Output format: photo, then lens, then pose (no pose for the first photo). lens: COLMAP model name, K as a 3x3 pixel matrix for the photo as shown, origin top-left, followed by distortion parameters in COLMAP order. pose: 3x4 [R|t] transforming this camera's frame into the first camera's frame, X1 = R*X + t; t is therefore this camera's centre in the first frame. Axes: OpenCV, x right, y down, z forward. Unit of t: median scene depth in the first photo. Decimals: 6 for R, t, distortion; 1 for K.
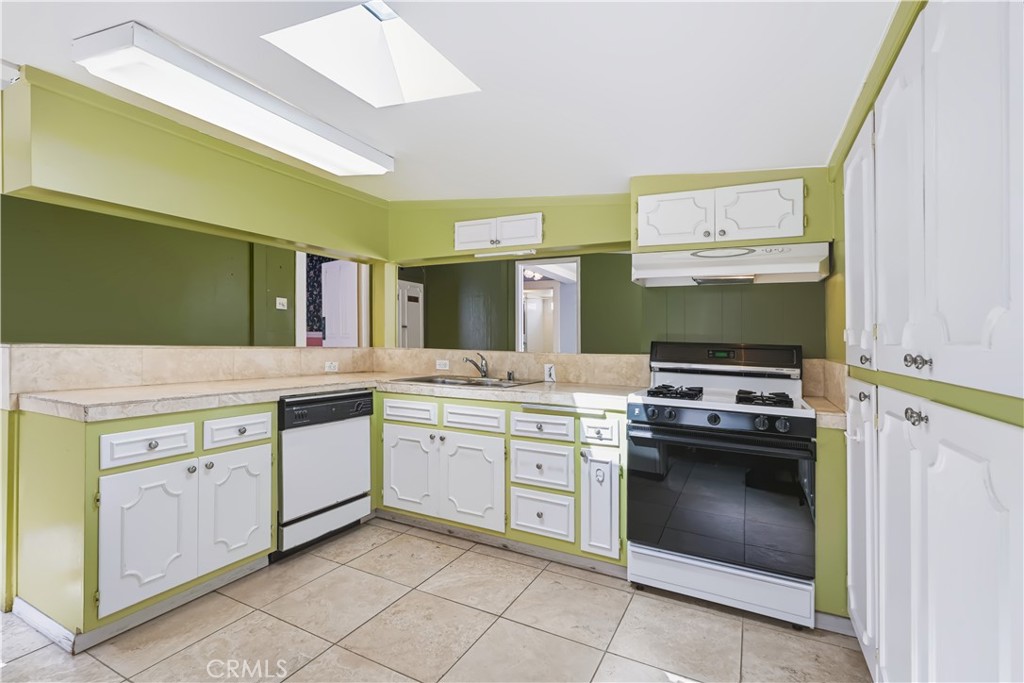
lens RADIAL K [[462.0, 0, 528.3], [0, 462.0, 336.8], [0, 0, 1]] dist [-0.008325, 0.001525]
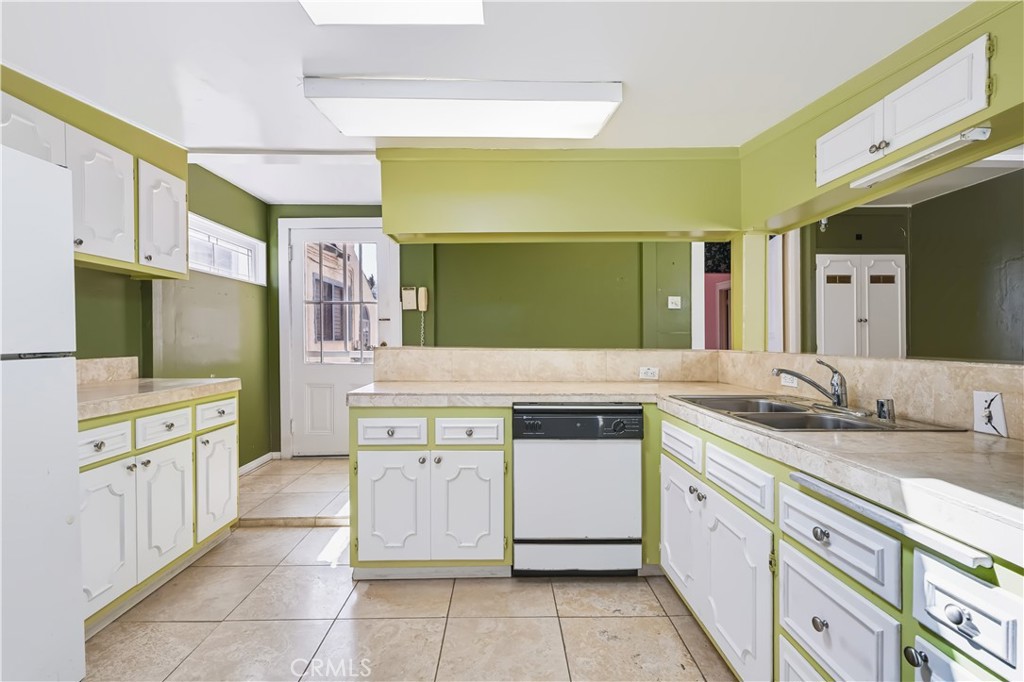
lens RADIAL K [[462.0, 0, 511.2], [0, 462.0, 349.8], [0, 0, 1]] dist [-0.008325, 0.001525]
pose [[0.455156, 0.003125, -0.890406, 0.260471], [0.017280, 0.999775, 0.012342, 0.010823], [0.890244, -0.021004, 0.454999, 0.520946]]
